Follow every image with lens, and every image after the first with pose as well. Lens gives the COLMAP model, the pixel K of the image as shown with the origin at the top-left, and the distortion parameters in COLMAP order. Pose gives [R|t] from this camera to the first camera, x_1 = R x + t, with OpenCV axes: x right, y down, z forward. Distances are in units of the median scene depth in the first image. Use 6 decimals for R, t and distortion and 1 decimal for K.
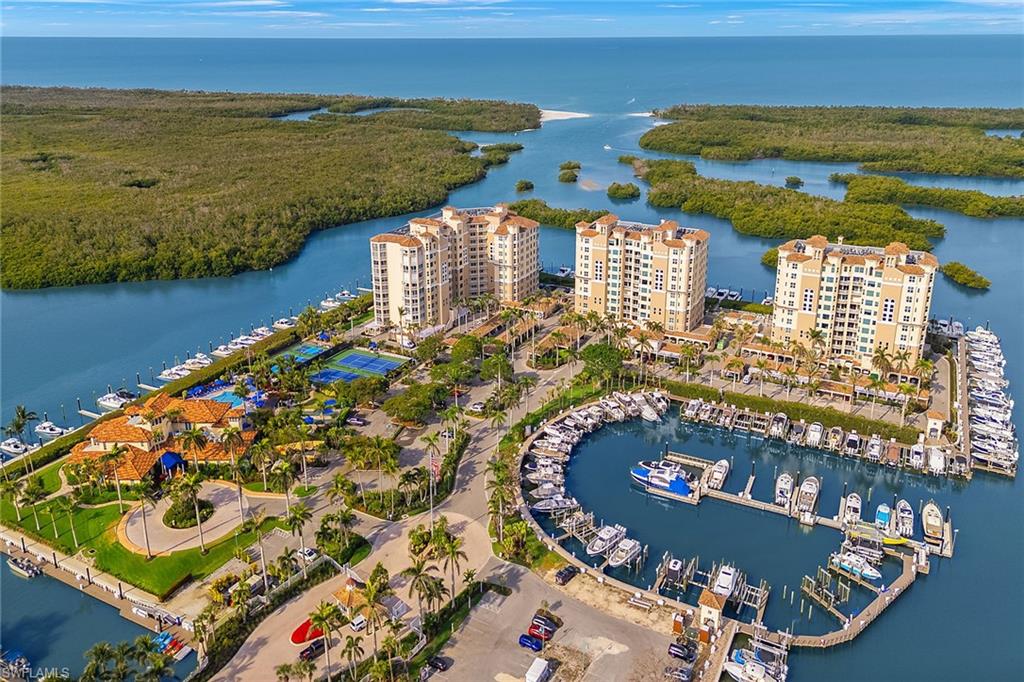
lens RADIAL K [[776.7, 0, 508.3], [0, 776.7, 340.7], [0, 0, 1]] dist [0.026772, 0.011508]
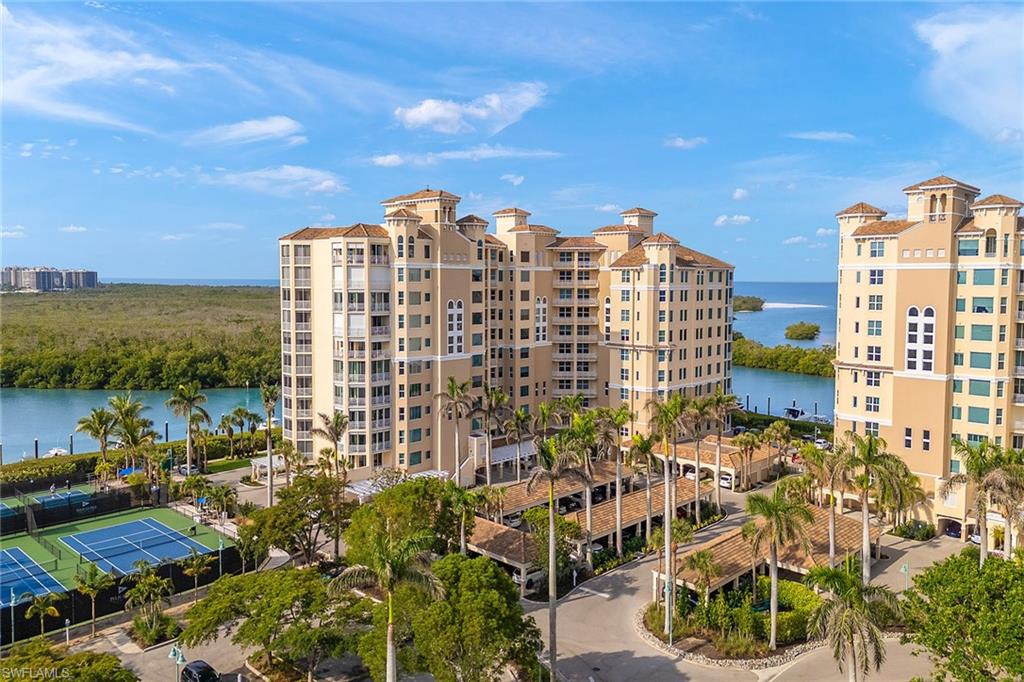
lens RADIAL K [[776.7, 0, 476.4], [0, 776.7, 334.0], [0, 0, 1]] dist [0.026772, 0.011508]
pose [[0.950184, 0.026147, -0.310592, 0.044090], [-0.116485, 0.954060, -0.276044, 0.016419], [0.289105, 0.298472, 0.909578, 0.658548]]
